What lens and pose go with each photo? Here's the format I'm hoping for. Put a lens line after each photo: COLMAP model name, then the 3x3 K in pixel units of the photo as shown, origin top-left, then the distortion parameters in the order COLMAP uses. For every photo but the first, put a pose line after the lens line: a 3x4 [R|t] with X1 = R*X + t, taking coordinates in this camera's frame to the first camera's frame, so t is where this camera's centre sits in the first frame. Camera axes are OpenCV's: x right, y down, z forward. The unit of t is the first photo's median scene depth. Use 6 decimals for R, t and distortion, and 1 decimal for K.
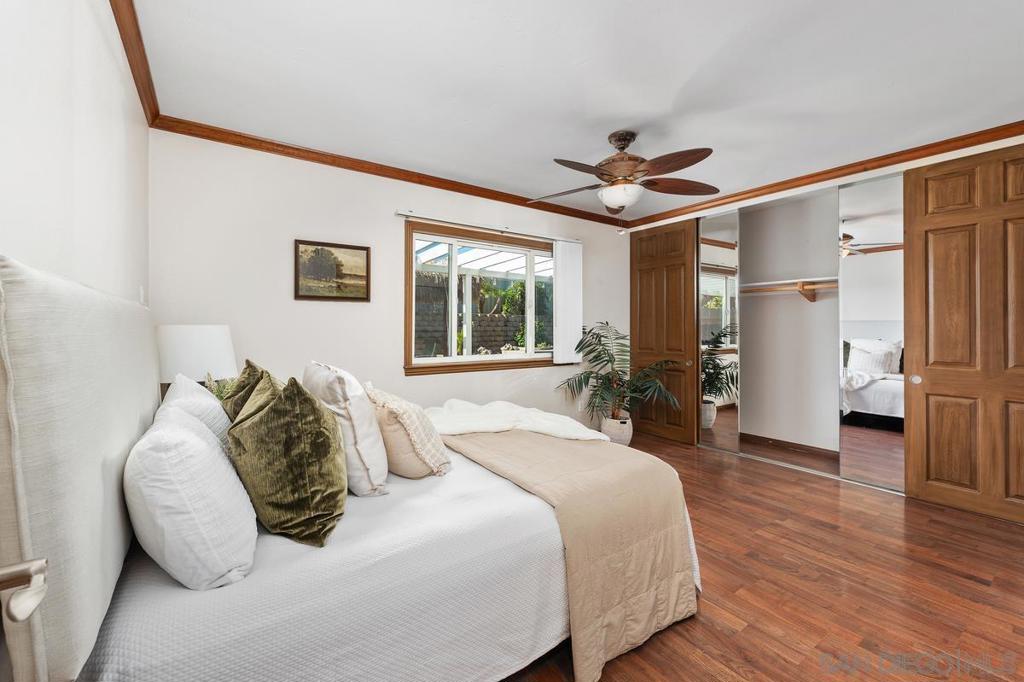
lens RADIAL K [[411.9, 0, 512.9], [0, 411.9, 324.7], [0, 0, 1]] dist [-0.000261, -0.000105]
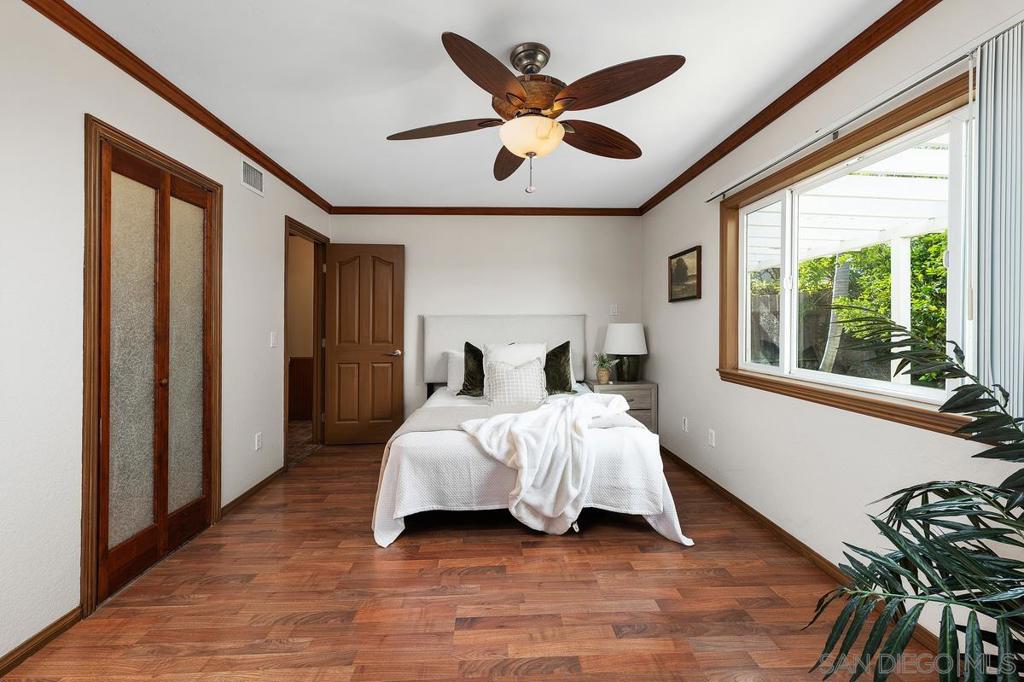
lens RADIAL K [[411.9, 0, 512.9], [0, 411.9, 331.4], [0, 0, 1]] dist [-0.000261, -0.000105]
pose [[-0.523733, 0.008721, -0.851838, 1.007604], [-0.001236, 0.999939, 0.010997, 0.015315], [0.851882, 0.006812, -0.523690, 1.562767]]
